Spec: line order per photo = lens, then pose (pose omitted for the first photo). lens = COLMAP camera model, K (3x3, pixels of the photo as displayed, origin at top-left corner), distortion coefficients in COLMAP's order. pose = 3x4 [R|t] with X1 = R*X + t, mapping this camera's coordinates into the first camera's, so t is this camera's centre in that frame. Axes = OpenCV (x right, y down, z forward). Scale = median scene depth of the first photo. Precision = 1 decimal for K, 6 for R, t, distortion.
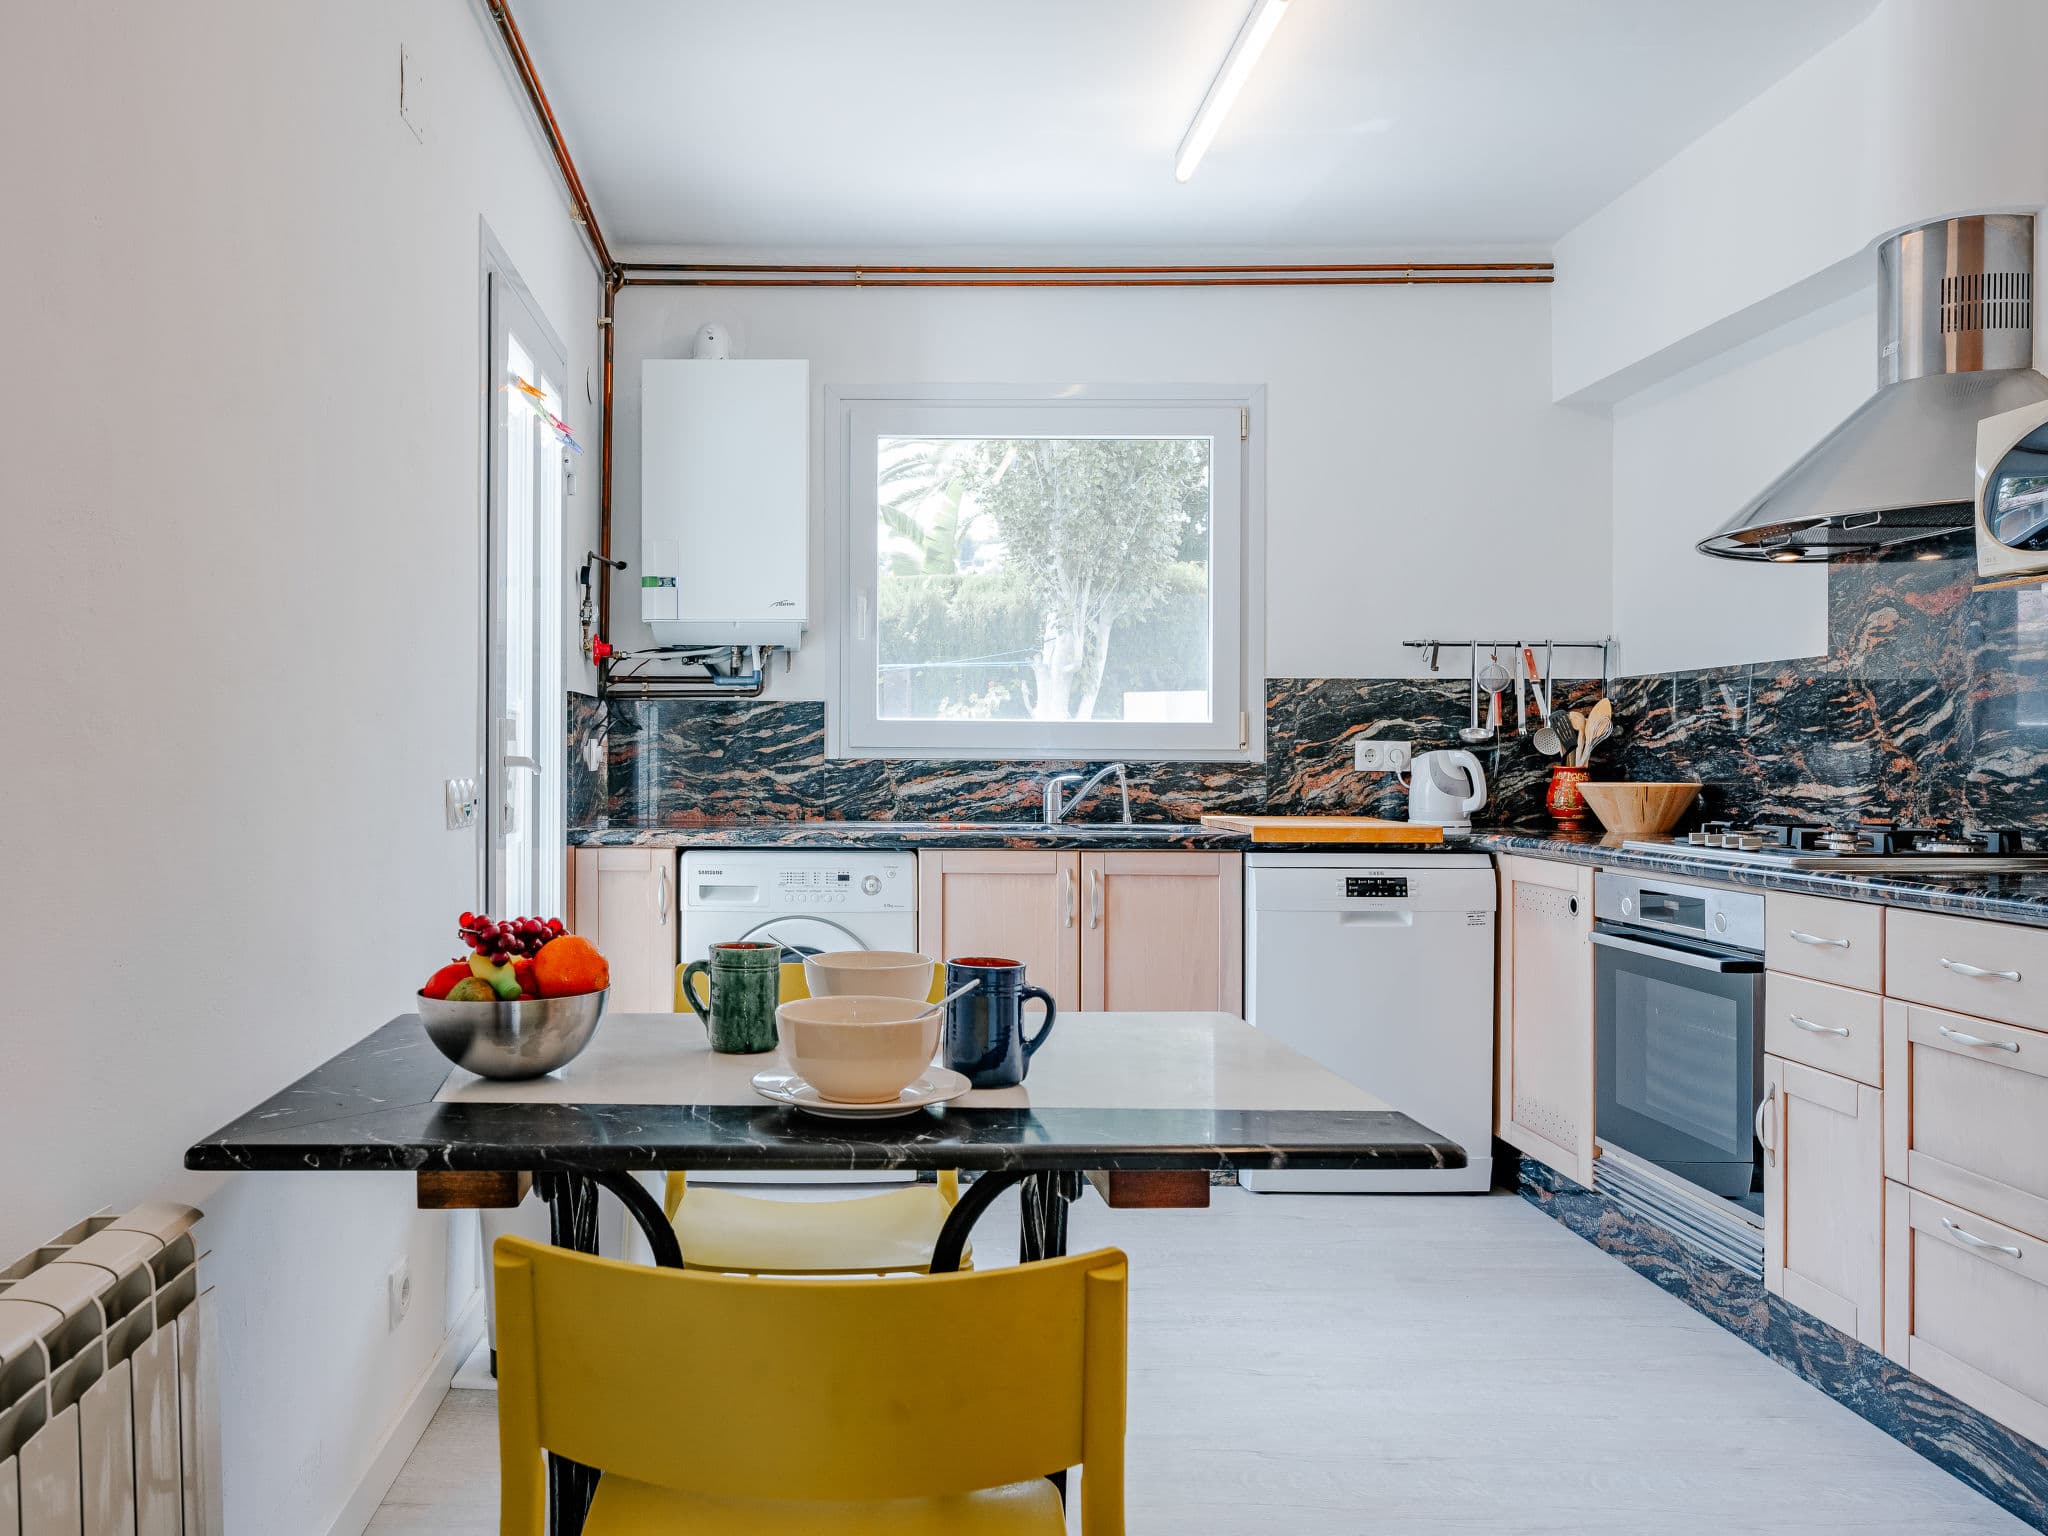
lens RADIAL K [[1481.6, 0, 823.9], [0, 1481.6, 759.0], [0, 0, 1]] dist [0.001113, -0.000962]
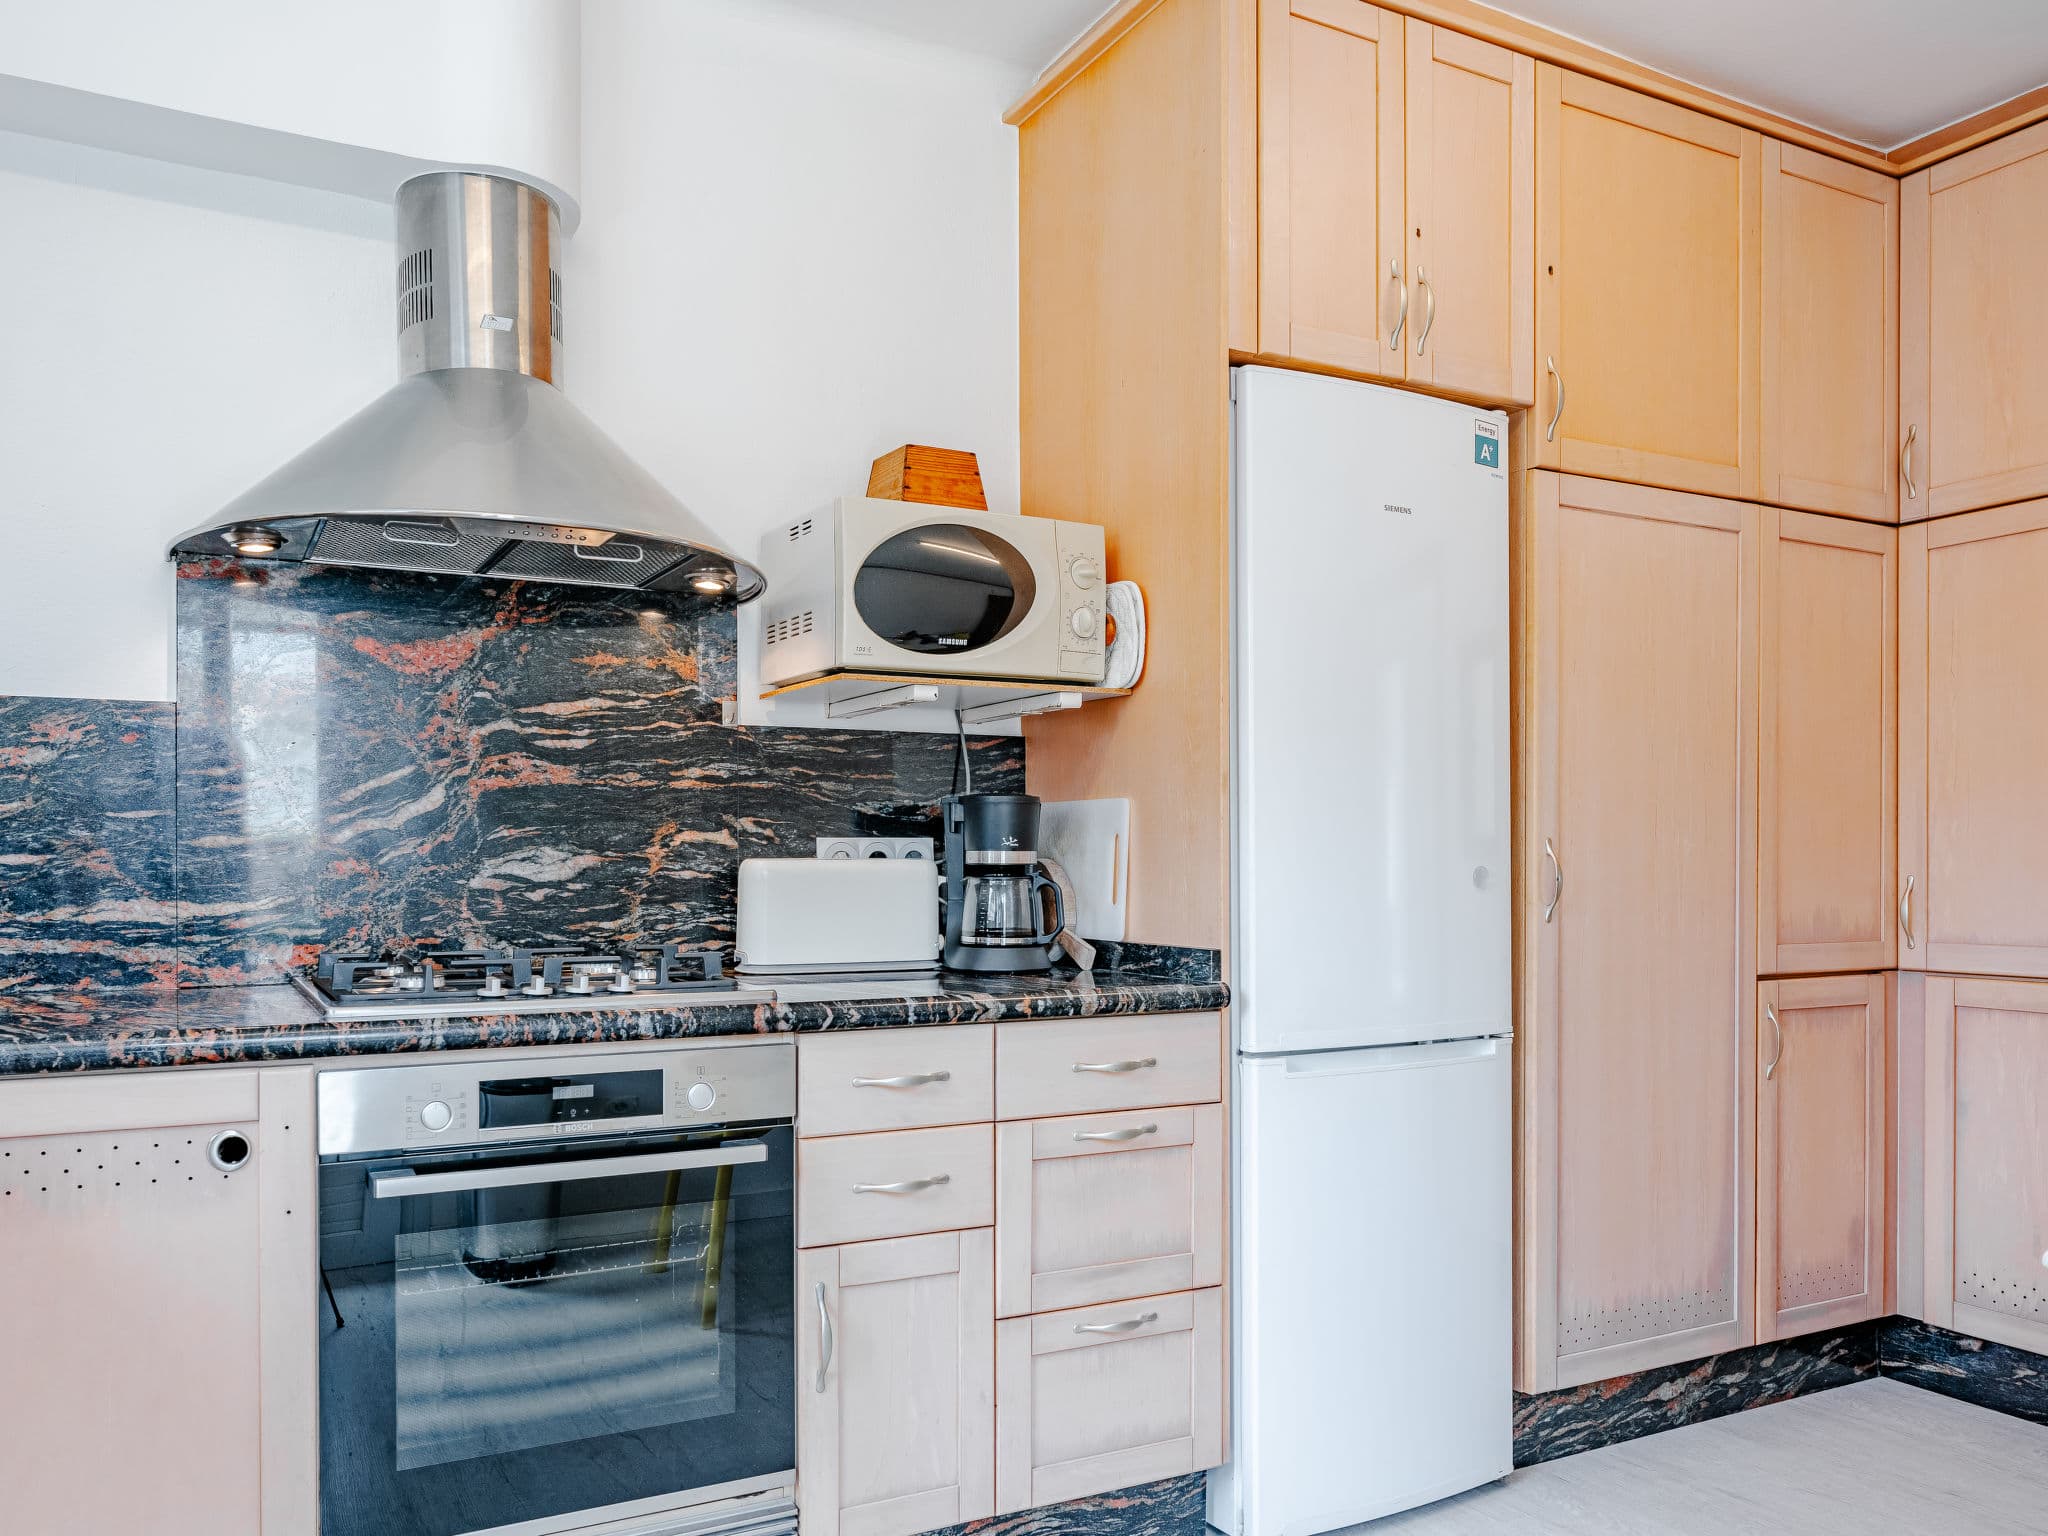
lens RADIAL K [[1484.1, 0, 894.7], [0, 1484.1, 878.0], [0, 0, 1]] dist [-0.018160, 0.015300]
pose [[-0.445578, -0.010891, 0.895177, -0.043442], [0.000441, 0.999923, 0.012385, -0.000535], [-0.895243, 0.005914, -0.445539, 0.926240]]
